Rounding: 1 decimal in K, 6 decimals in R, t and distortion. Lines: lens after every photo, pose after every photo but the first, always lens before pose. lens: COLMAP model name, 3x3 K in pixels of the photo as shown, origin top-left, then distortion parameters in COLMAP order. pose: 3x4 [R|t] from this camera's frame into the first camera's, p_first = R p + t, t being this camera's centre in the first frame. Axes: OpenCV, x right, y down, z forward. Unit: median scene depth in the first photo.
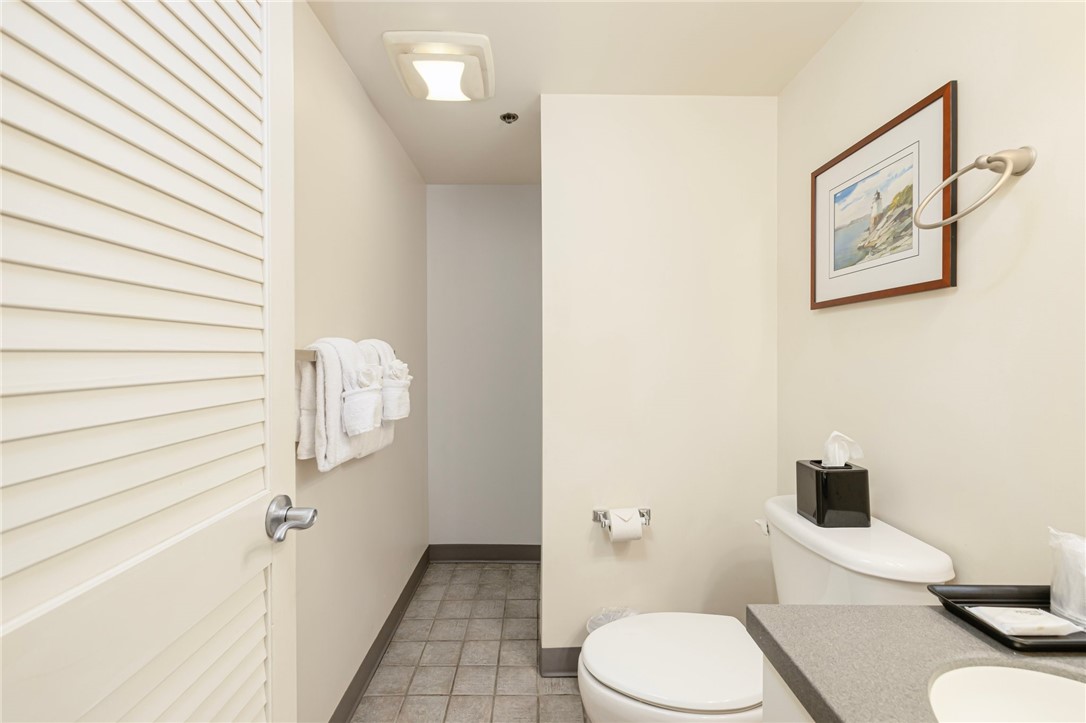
lens RADIAL K [[464.5, 0, 547.2], [0, 464.5, 360.7], [0, 0, 1]] dist [-0.002899, 0.000962]
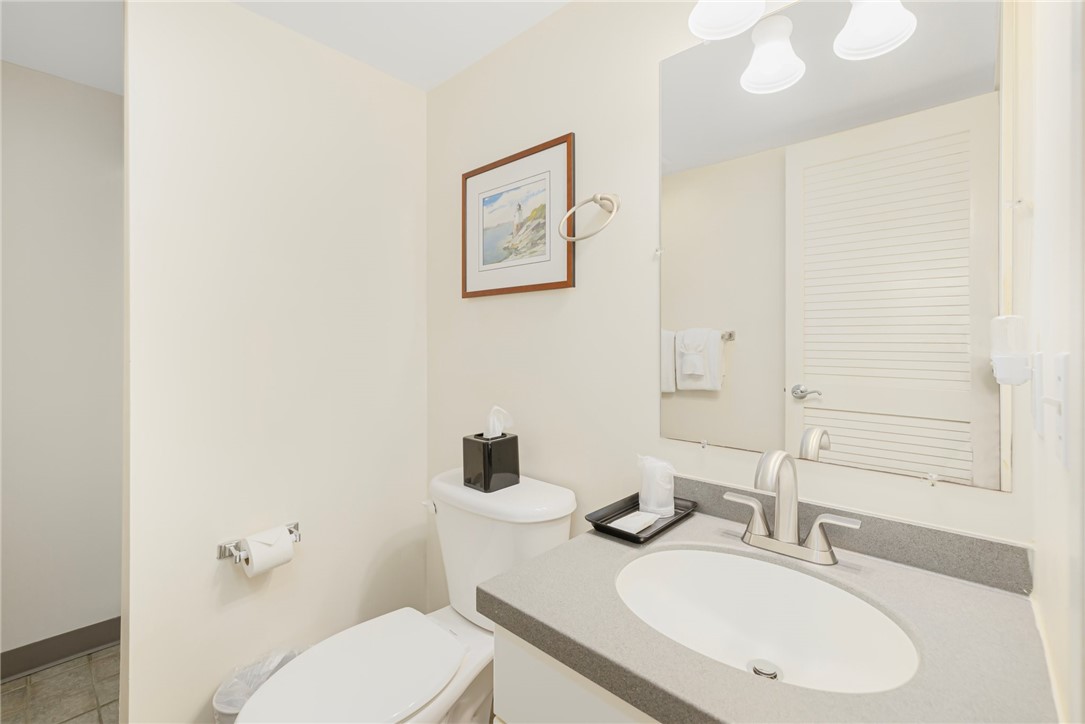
lens RADIAL K [[464.1, 0, 560.8], [0, 464.1, 345.6], [0, 0, 1]] dist [-0.002899, 0.000962]
pose [[0.673767, -0.006836, 0.738912, -0.108805], [0.010292, 0.999947, -0.000134, 0.005655], [-0.738872, 0.007695, 0.673802, 0.109739]]
